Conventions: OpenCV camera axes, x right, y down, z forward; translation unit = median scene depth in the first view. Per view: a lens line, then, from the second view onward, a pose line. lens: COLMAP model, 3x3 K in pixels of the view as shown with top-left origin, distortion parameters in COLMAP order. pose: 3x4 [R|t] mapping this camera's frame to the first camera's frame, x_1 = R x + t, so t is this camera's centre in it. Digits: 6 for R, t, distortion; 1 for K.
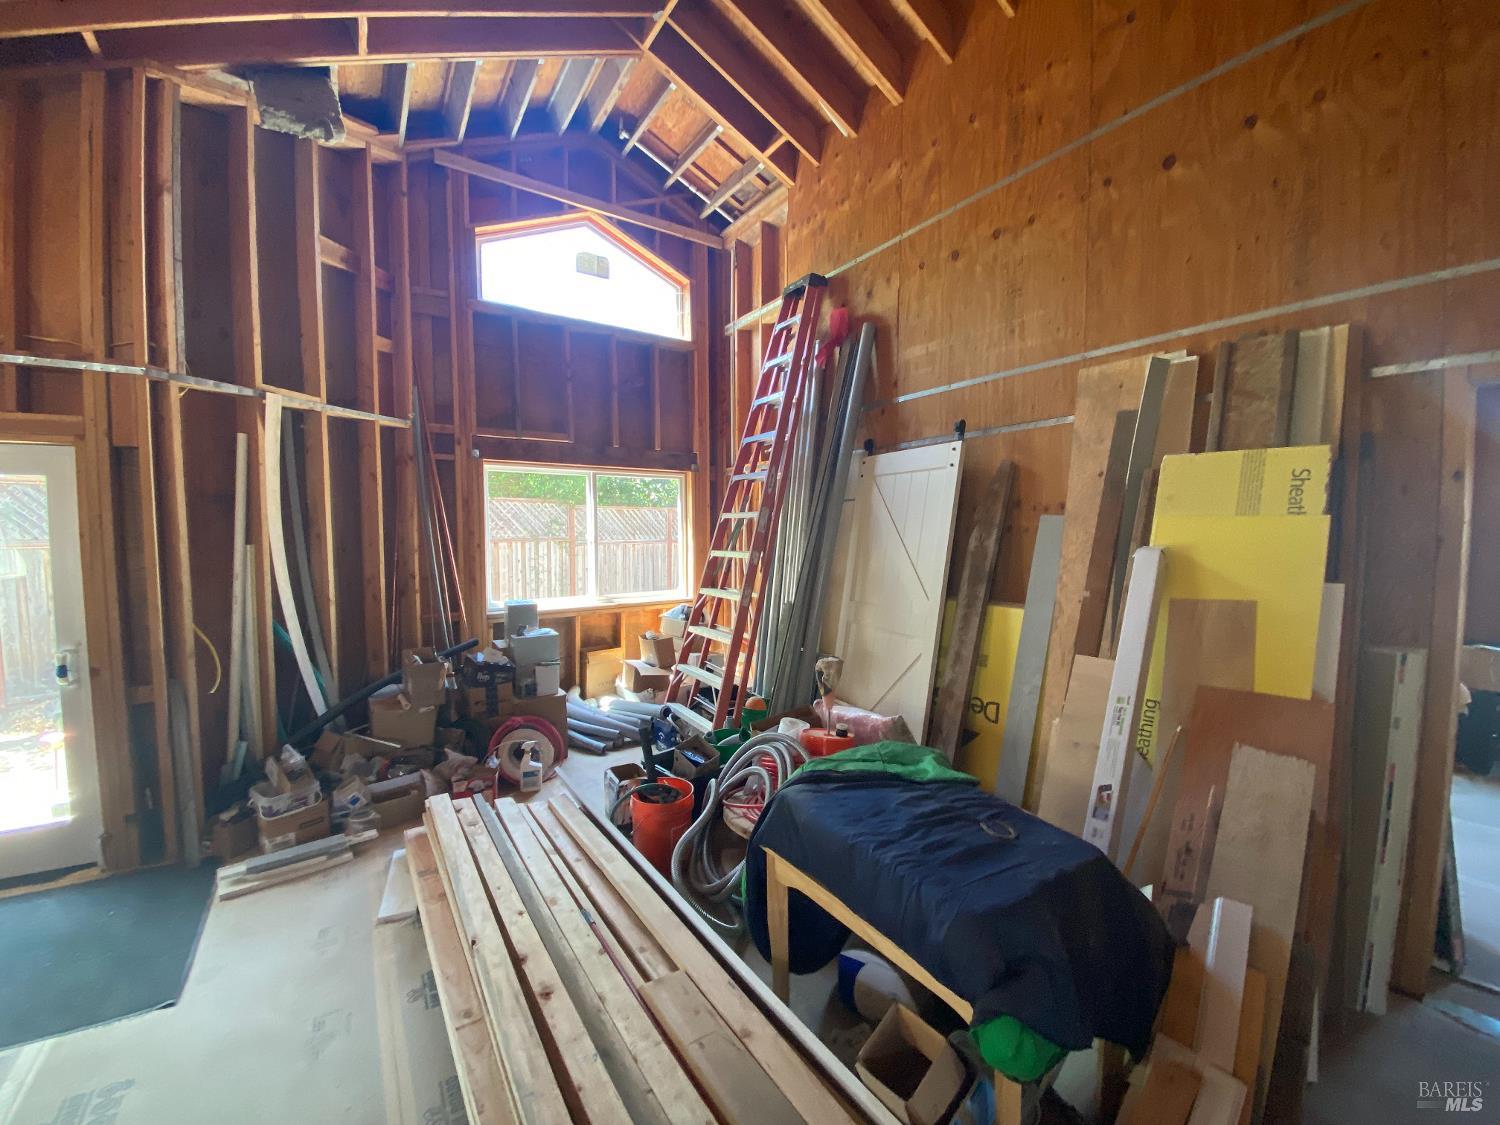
lens RADIAL K [[607.2, 0, 755.0], [0, 607.2, 562.6], [0, 0, 1]] dist [0.024340, -0.022435]
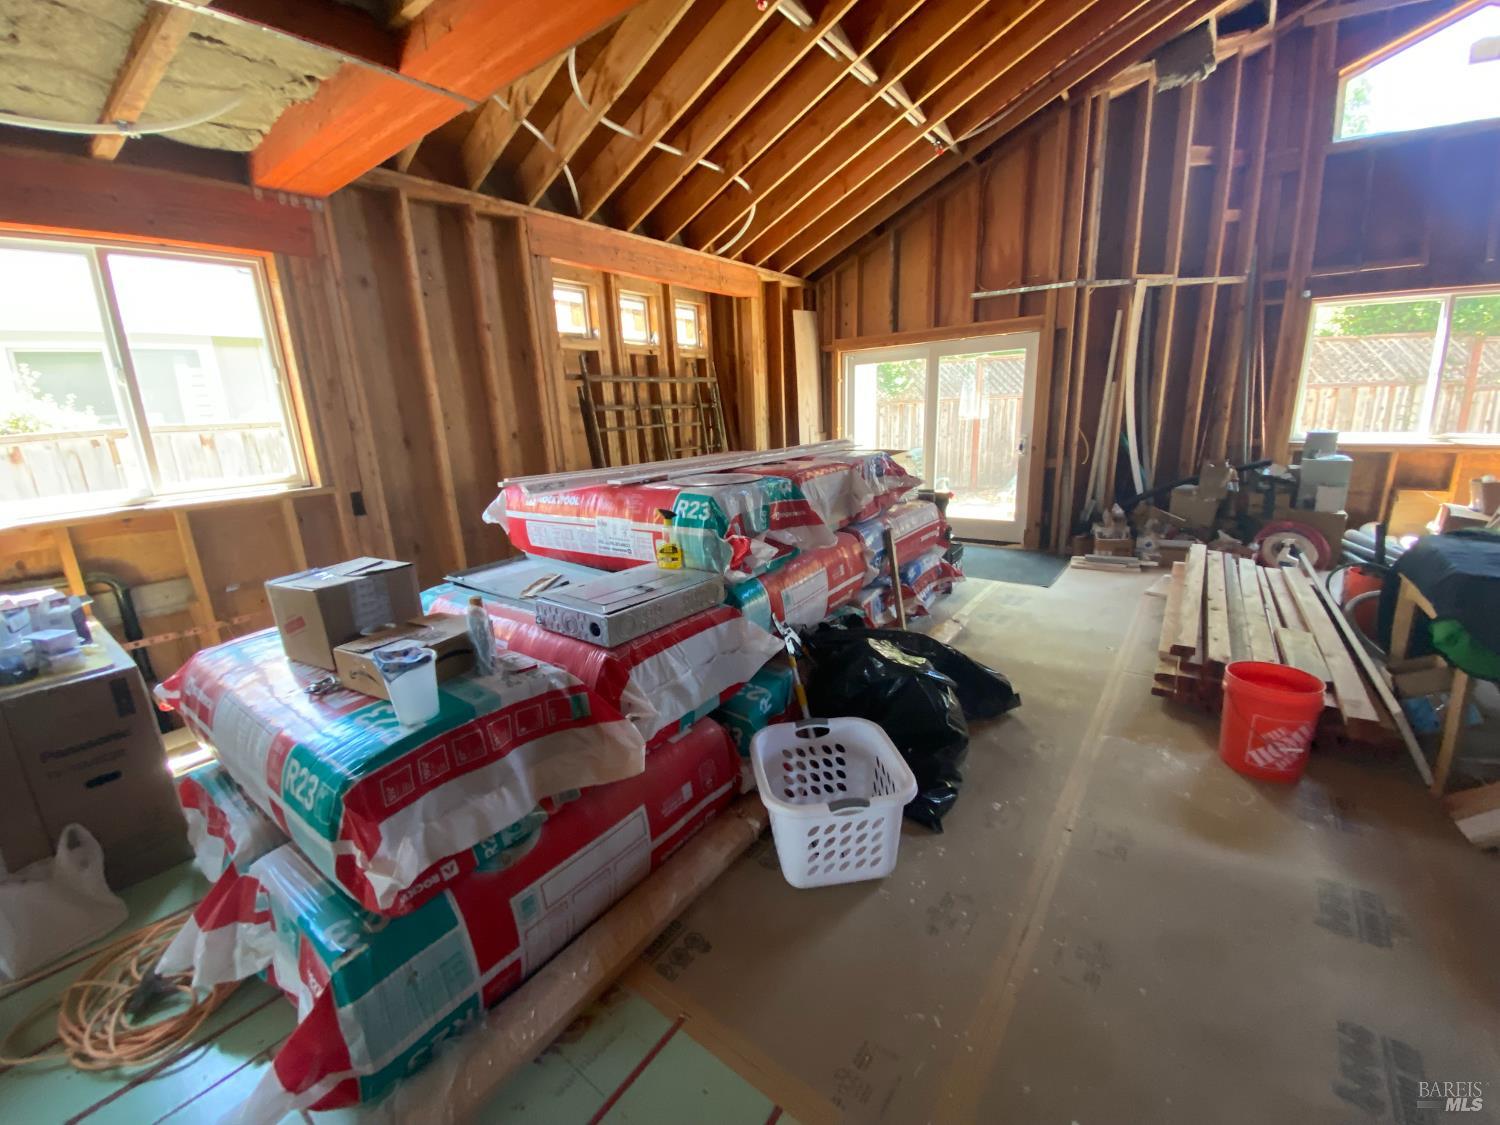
lens RADIAL K [[607.2, 0, 755.0], [0, 607.2, 562.6], [0, 0, 1]] dist [0.024340, -0.022435]
pose [[0.345856, 0.217092, -0.912828, 0.416025], [-0.013673, 0.973929, 0.226442, 0.079901], [0.938188, -0.065836, 0.339807, -0.464969]]
